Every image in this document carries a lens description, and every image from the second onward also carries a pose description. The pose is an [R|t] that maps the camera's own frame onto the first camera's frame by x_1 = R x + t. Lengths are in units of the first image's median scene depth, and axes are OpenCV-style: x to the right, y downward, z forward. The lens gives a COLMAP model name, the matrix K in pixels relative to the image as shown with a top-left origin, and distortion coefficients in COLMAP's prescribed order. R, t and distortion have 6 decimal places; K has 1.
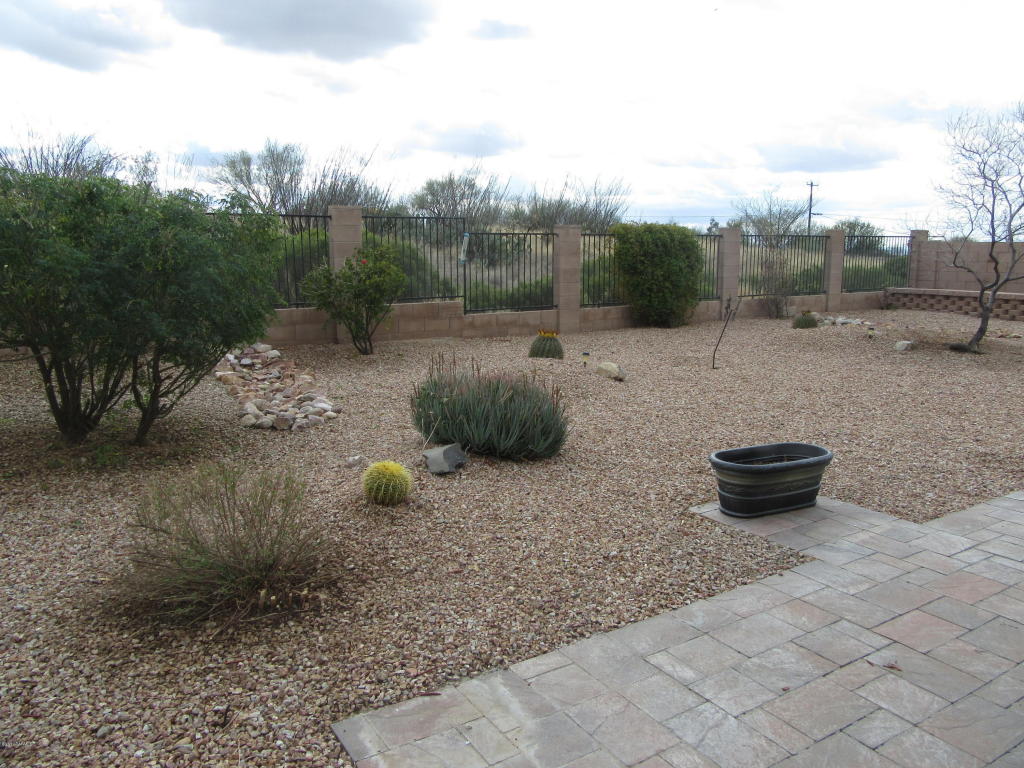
lens RADIAL K [[760.0, 0, 516.5], [0, 760.0, 384.7], [0, 0, 1]] dist [-0.002785, -0.003841]
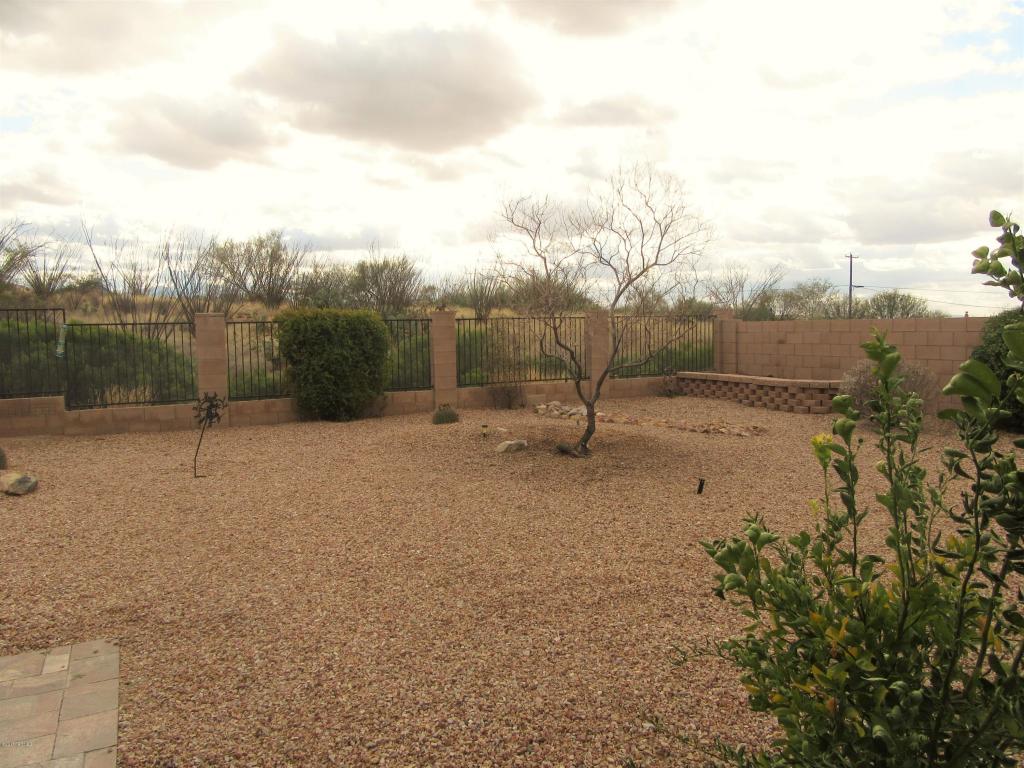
lens RADIAL K [[760.0, 0, 511.4], [0, 760.0, 385.9], [0, 0, 1]] dist [-0.002785, -0.003841]
pose [[0.994839, -0.006342, -0.101263, 0.542249], [-0.003587, 0.995223, -0.097563, -0.032206], [0.101398, 0.097423, 0.990064, 0.123737]]
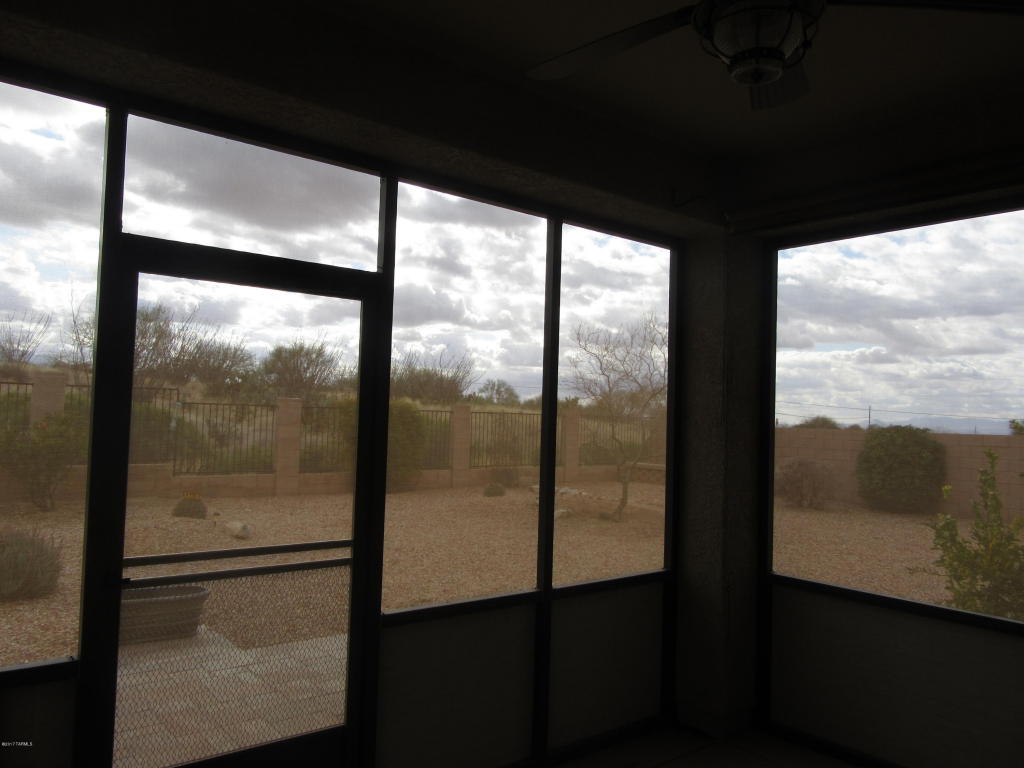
lens RADIAL K [[760.0, 0, 511.1], [0, 760.0, 386.1], [0, 0, 1]] dist [-0.002785, -0.003841]
pose [[0.993809, 0.038403, 0.104250, 0.277031], [-0.015321, 0.976765, -0.213766, 0.005559], [-0.110037, 0.210846, 0.971306, -0.125737]]
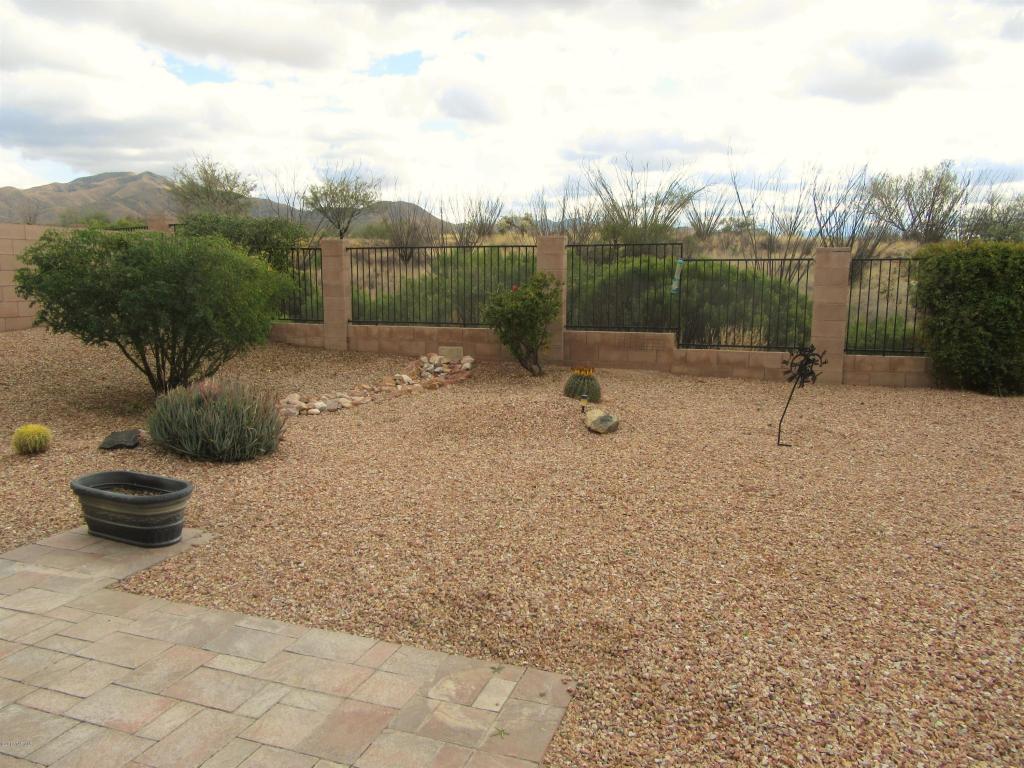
lens RADIAL K [[760.0, 0, 512.4], [0, 760.0, 382.3], [0, 0, 1]] dist [-0.002785, -0.003841]
pose [[0.617730, 0.115868, -0.777807, 0.502322], [-0.142722, 0.989178, 0.034006, -0.052536], [0.773330, 0.090003, 0.627582, 0.264363]]
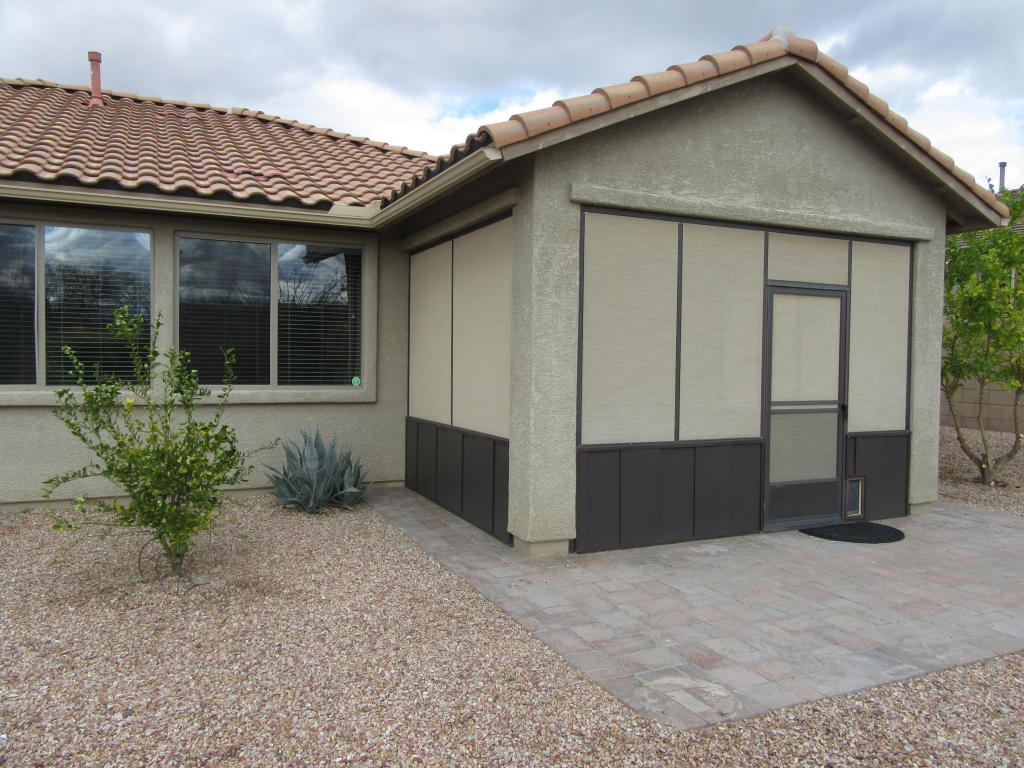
lens RADIAL K [[760.0, 0, 510.7], [0, 760.0, 383.7], [0, 0, 1]] dist [-0.002785, -0.003841]
pose [[-0.991048, -0.014754, 0.132689, 0.362159], [0.012462, 0.979312, 0.201970, -0.118100], [-0.132923, 0.201816, -0.970362, 0.658544]]
